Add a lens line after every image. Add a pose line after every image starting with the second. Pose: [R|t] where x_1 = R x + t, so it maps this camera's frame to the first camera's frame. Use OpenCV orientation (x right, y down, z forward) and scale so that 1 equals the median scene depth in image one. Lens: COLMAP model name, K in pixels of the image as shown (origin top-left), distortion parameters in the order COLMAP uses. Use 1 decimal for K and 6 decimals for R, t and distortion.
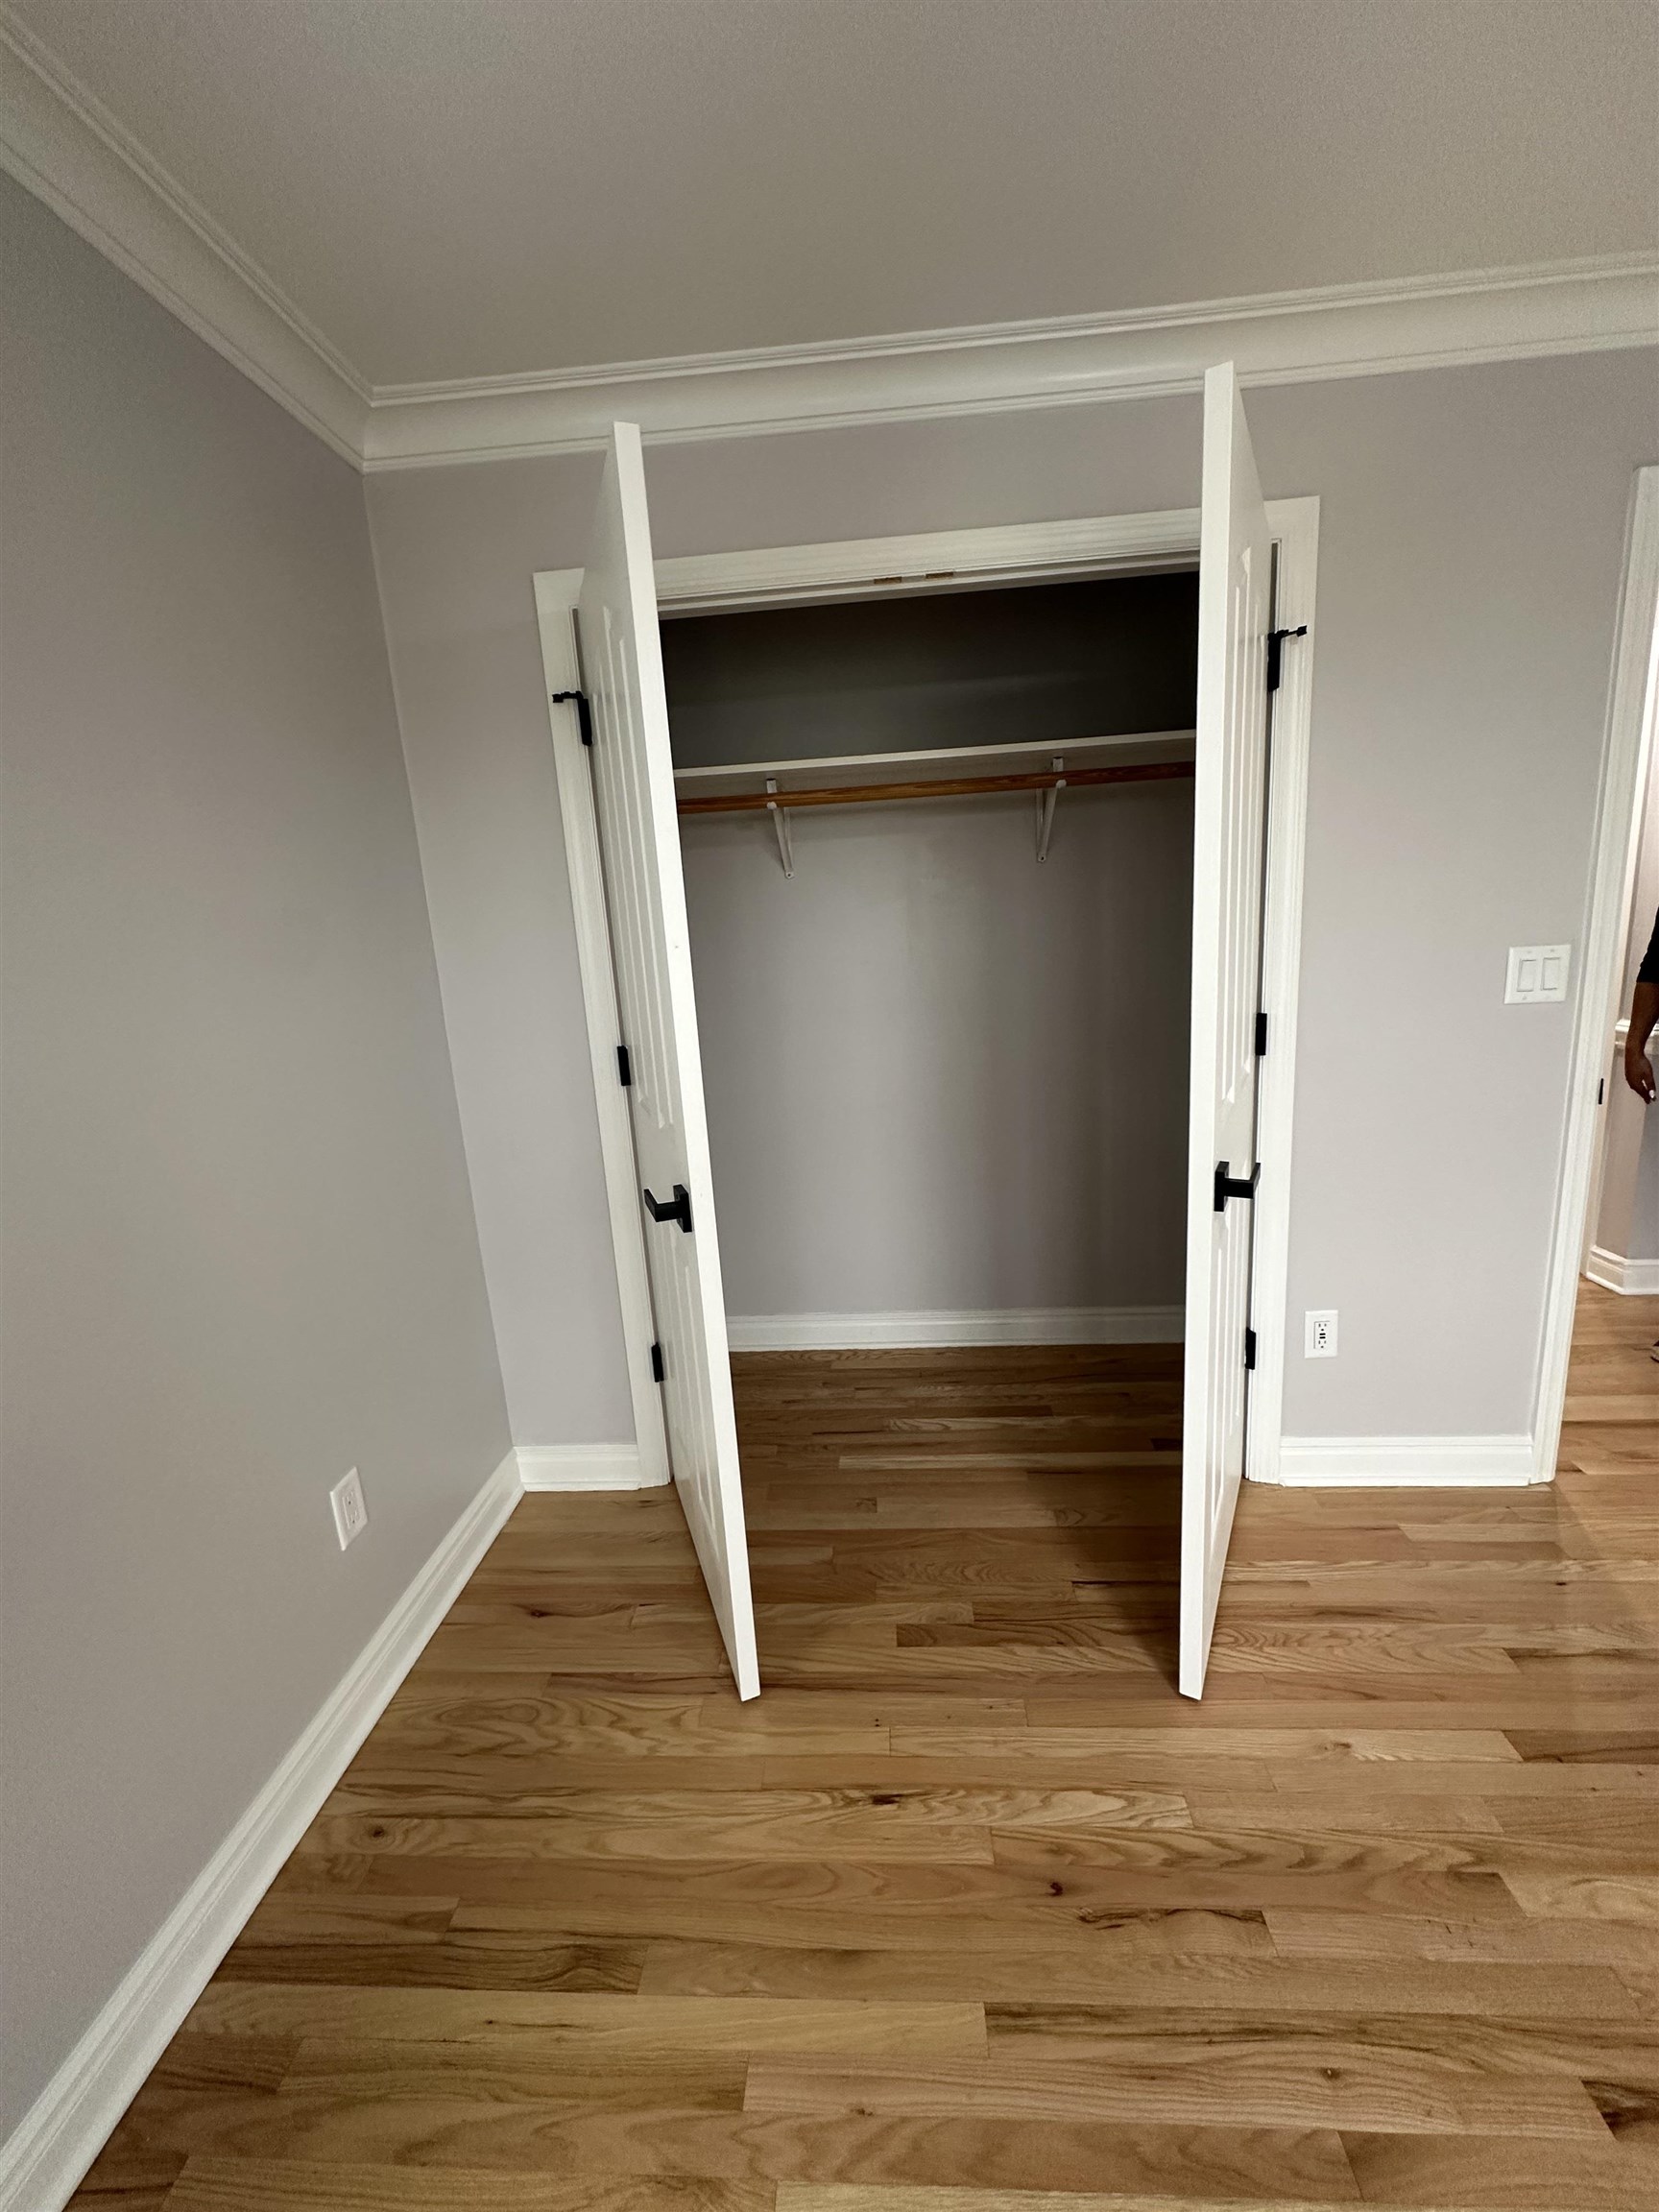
lens RADIAL K [[885.3, 0, 829.5], [0, 885.3, 1106.0], [0, 0, 1]] dist [-0.000972, 0.000378]
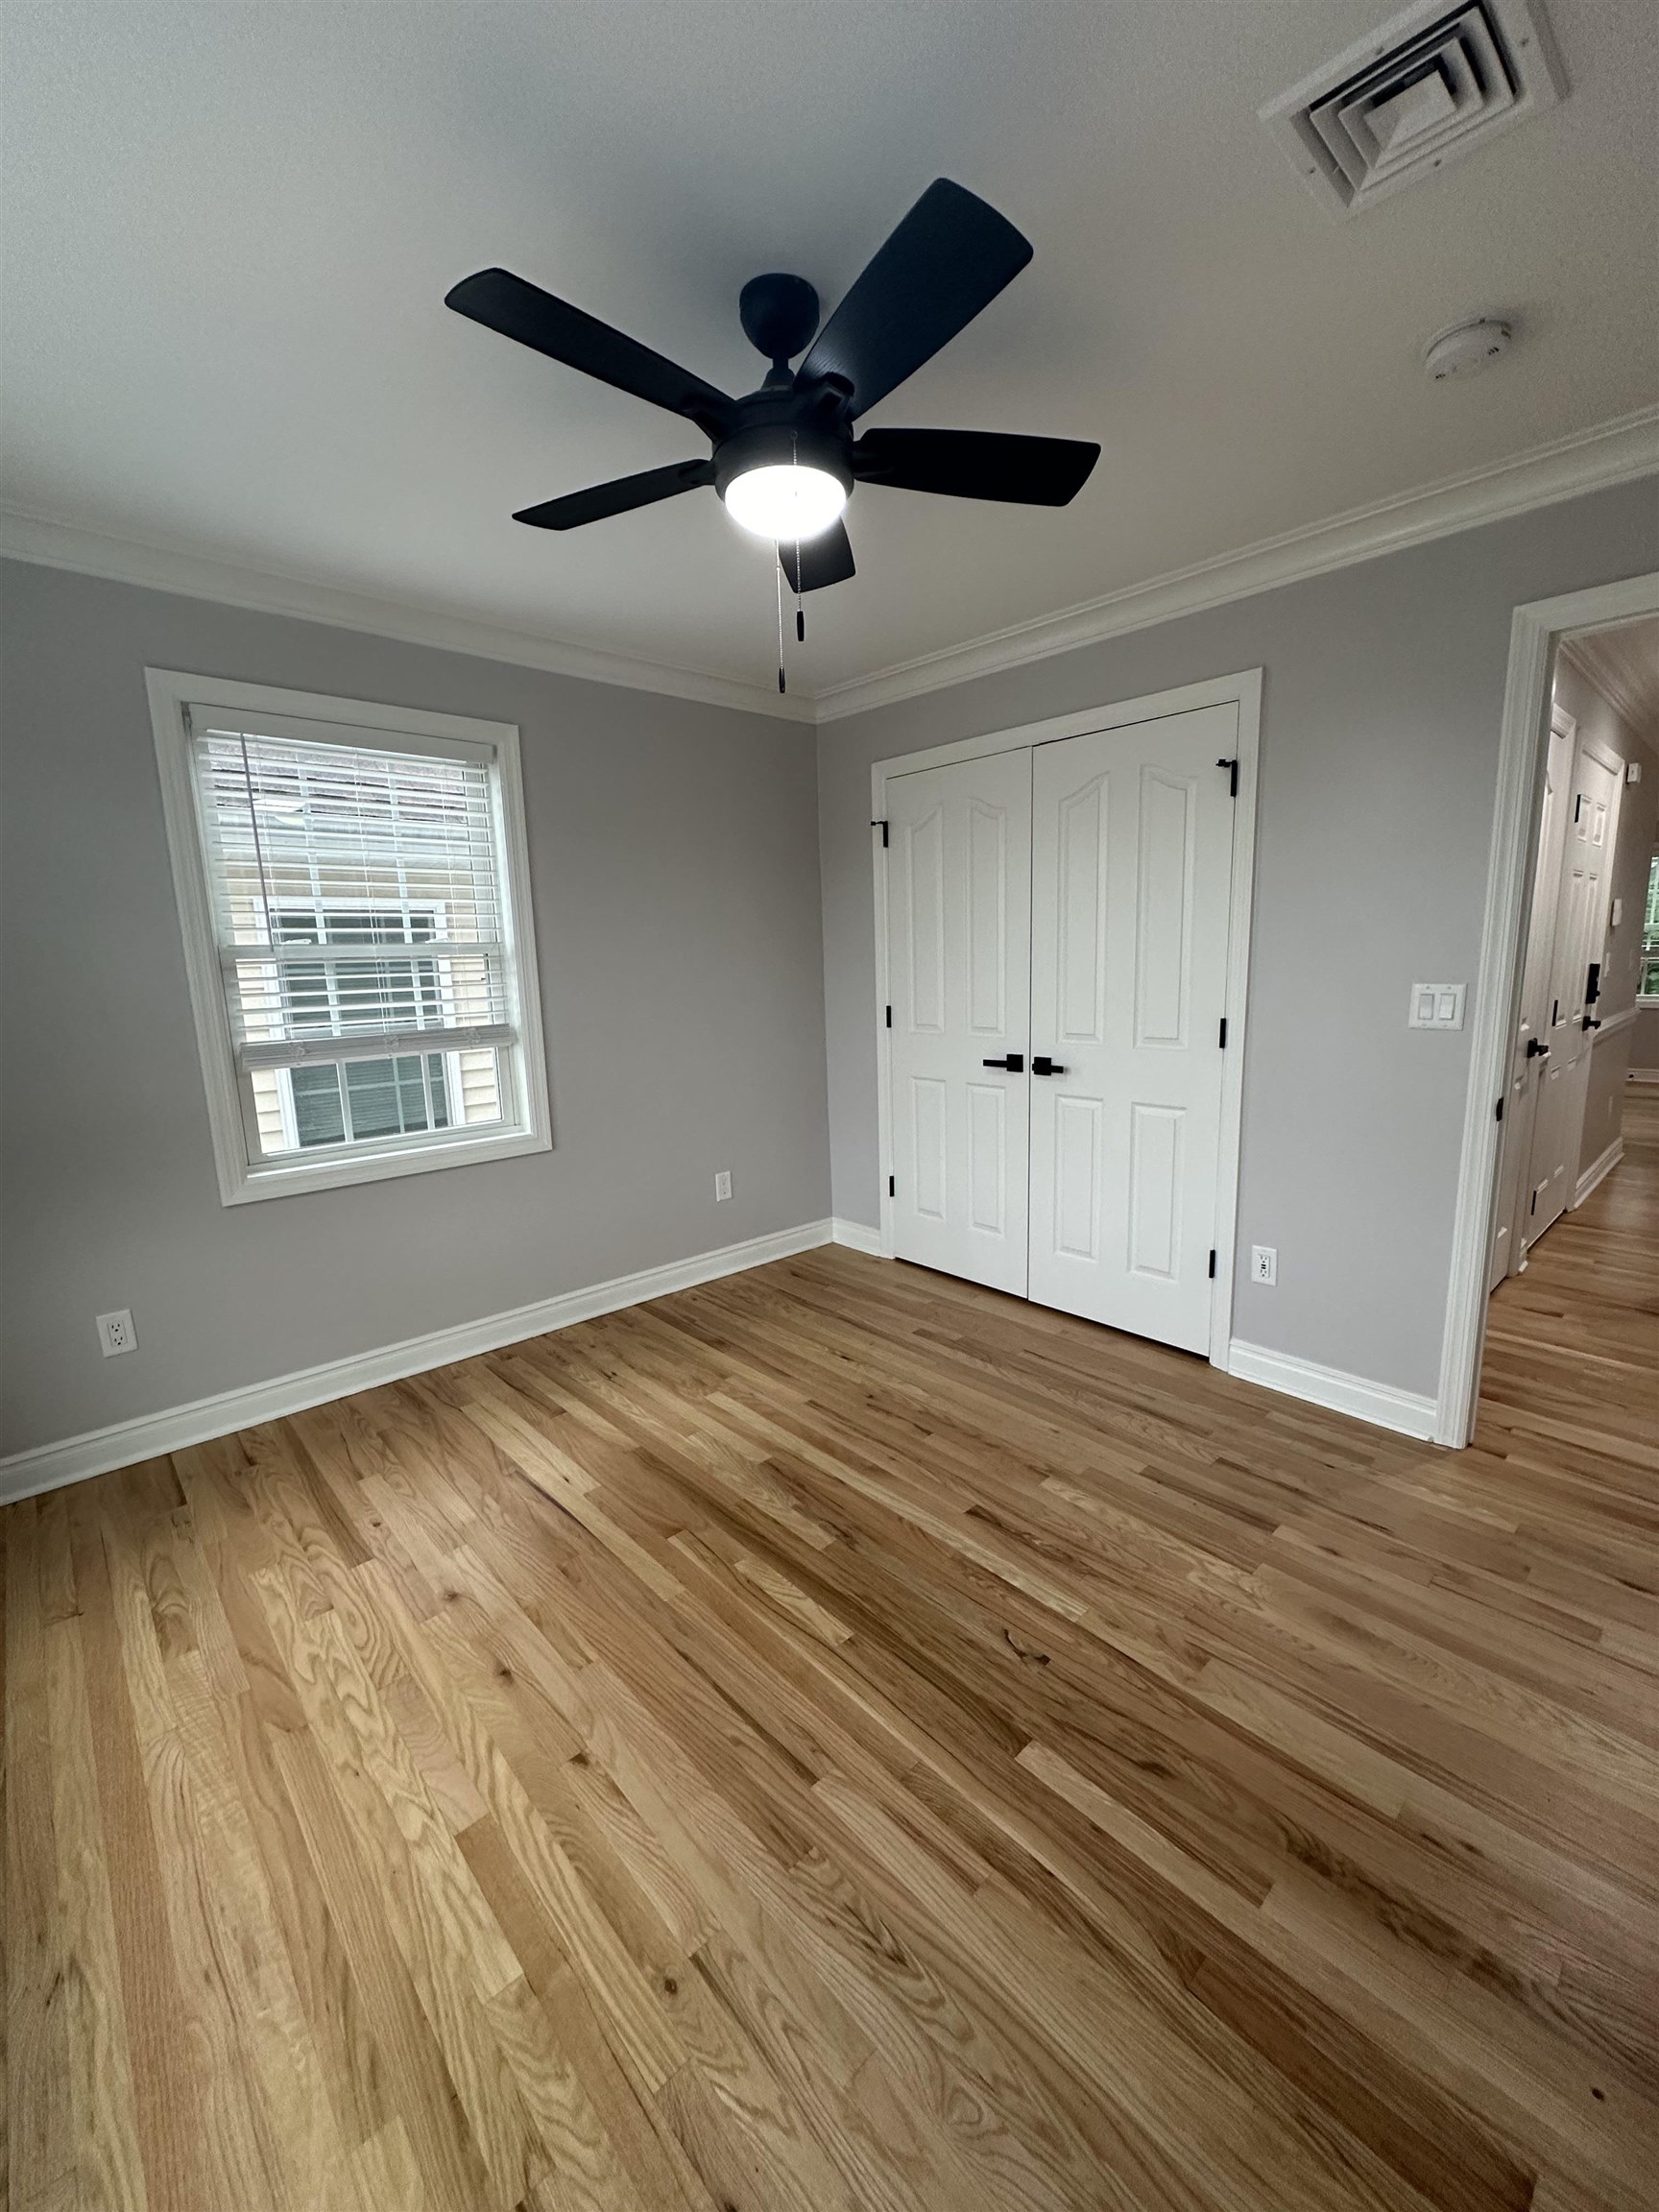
lens RADIAL K [[885.3, 0, 829.5], [0, 885.3, 1106.0], [0, 0, 1]] dist [-0.000972, 0.000378]
pose [[0.722640, 0.159400, -0.672595, 1.199439], [-0.157157, 0.985452, 0.064695, 0.049409], [0.673122, 0.058952, 0.737178, -0.551275]]
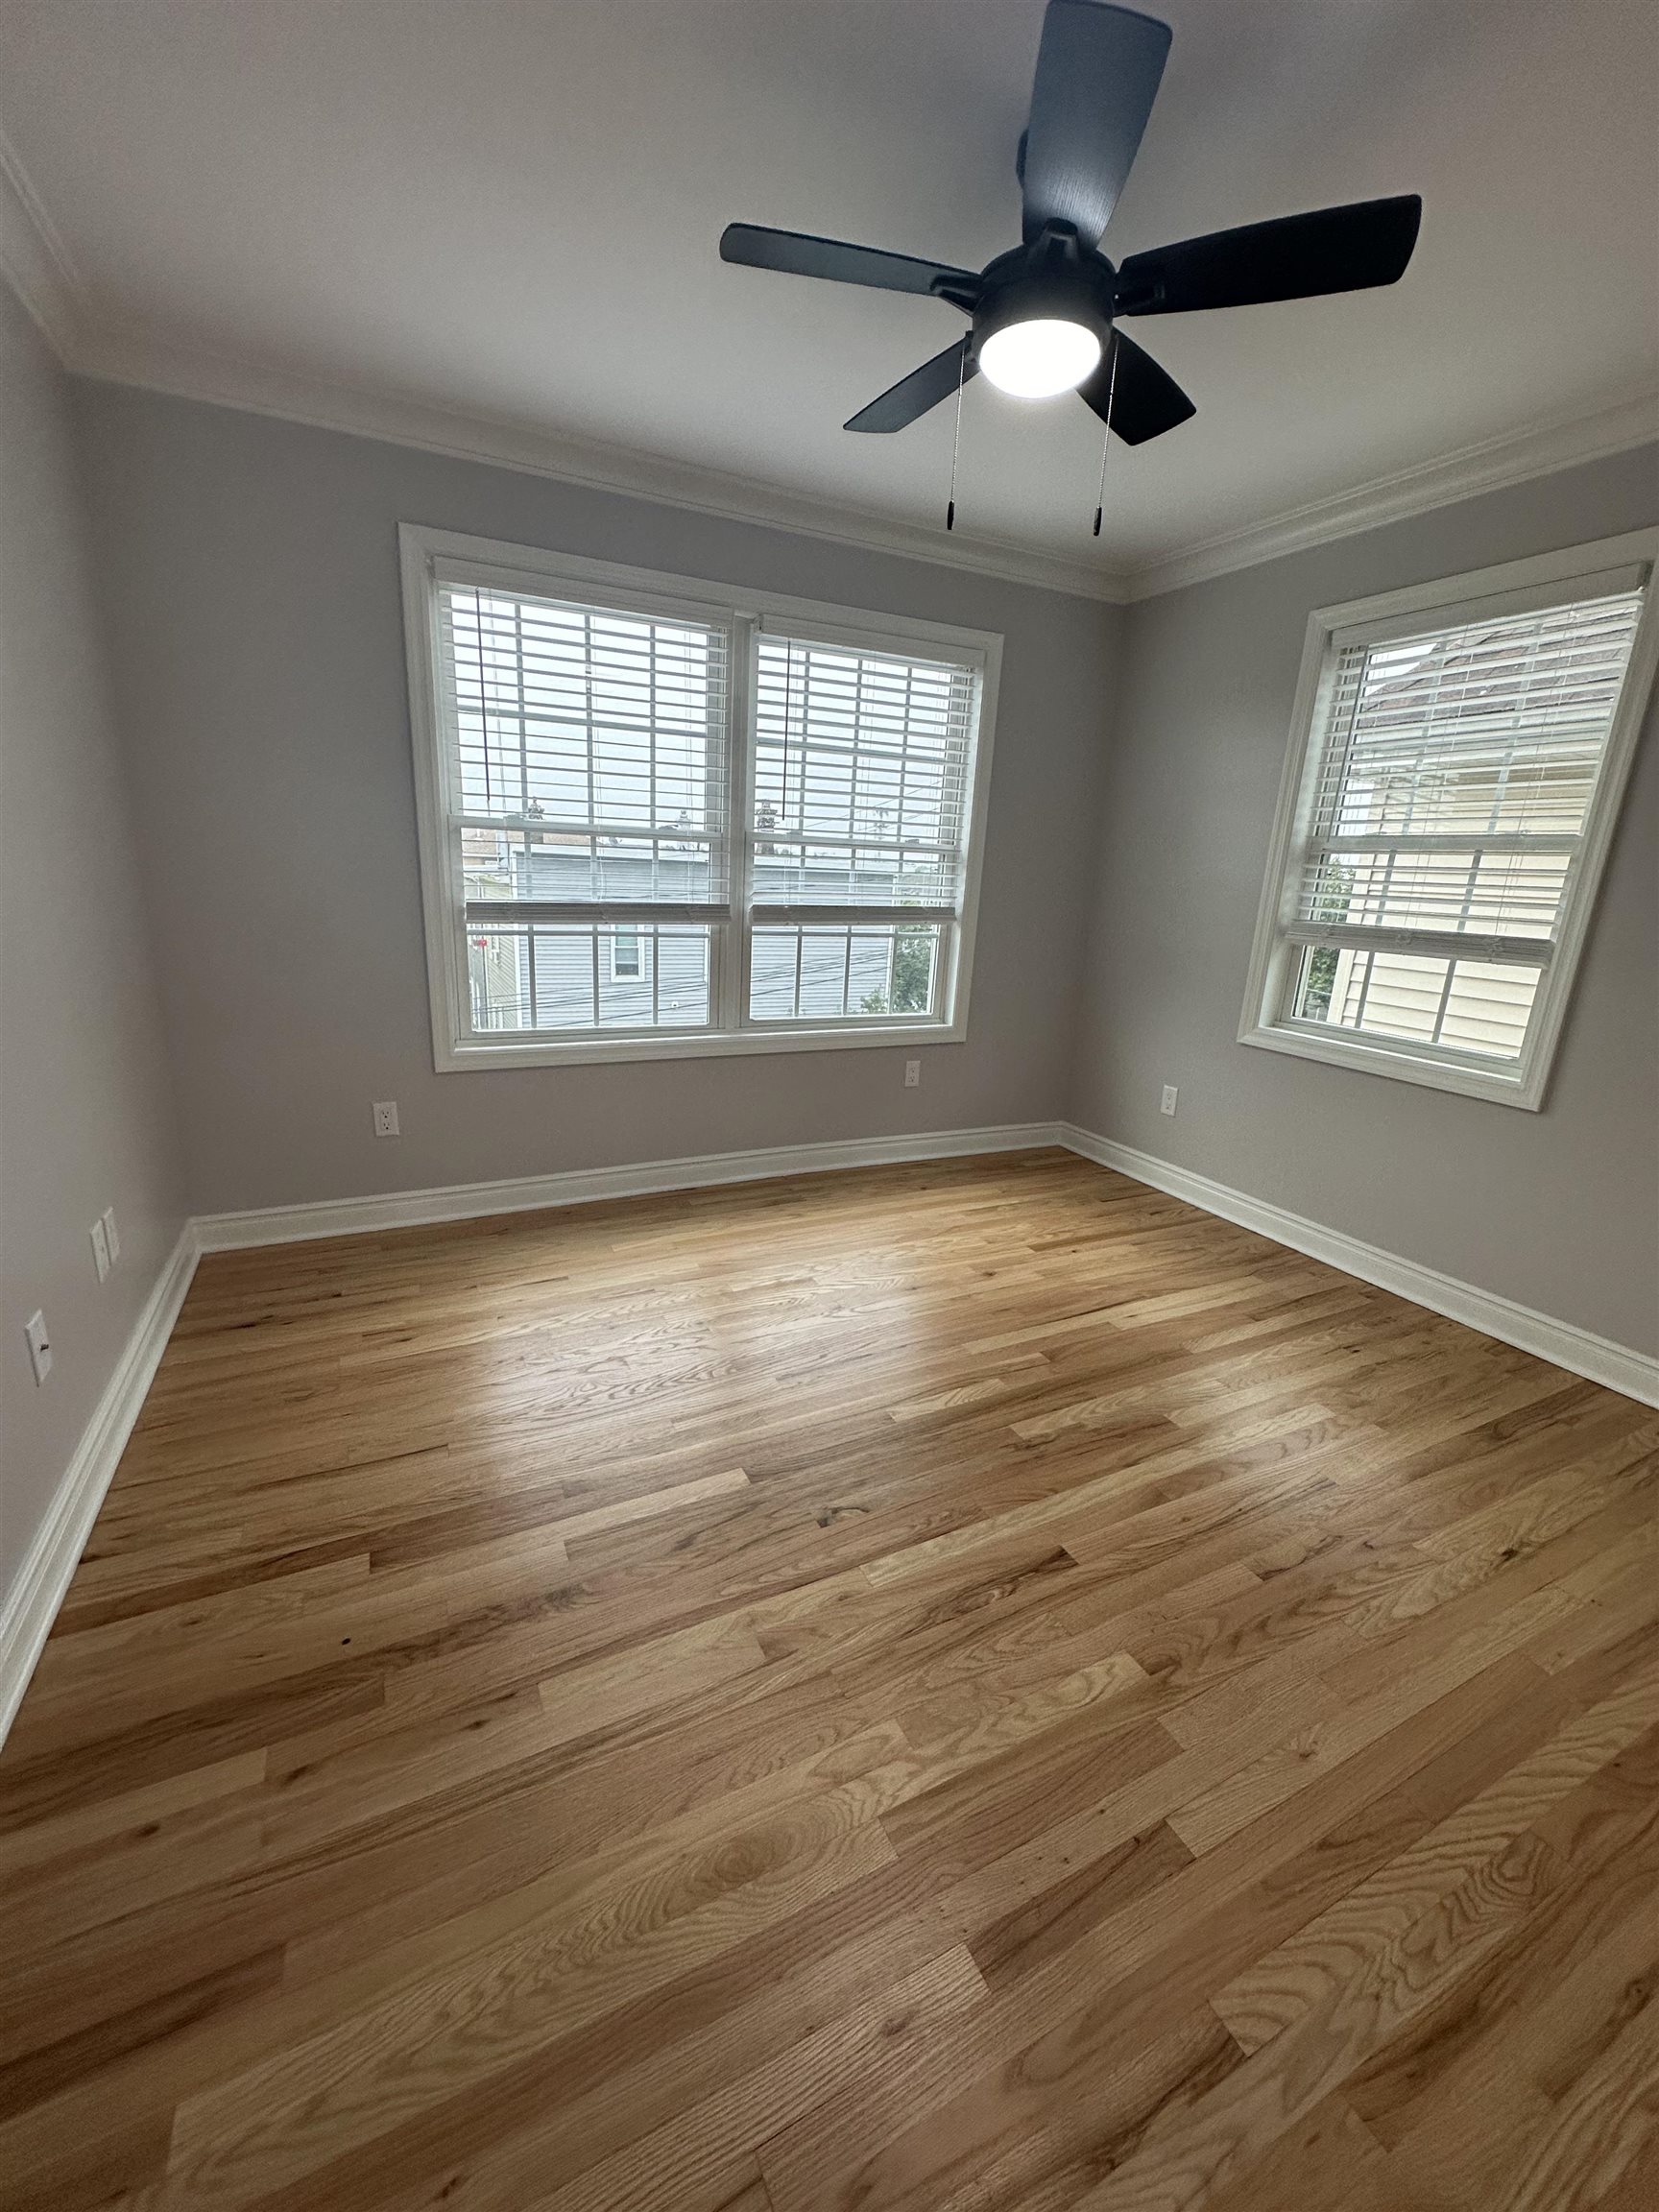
lens RADIAL K [[885.3, 0, 829.5], [0, 885.3, 1106.0], [0, 0, 1]] dist [-0.000972, 0.000378]
pose [[-0.863212, 0.152329, -0.481311, 1.212478], [-0.095990, 0.886475, 0.452712, -0.209486], [0.495631, 0.436988, -0.750594, 1.038775]]
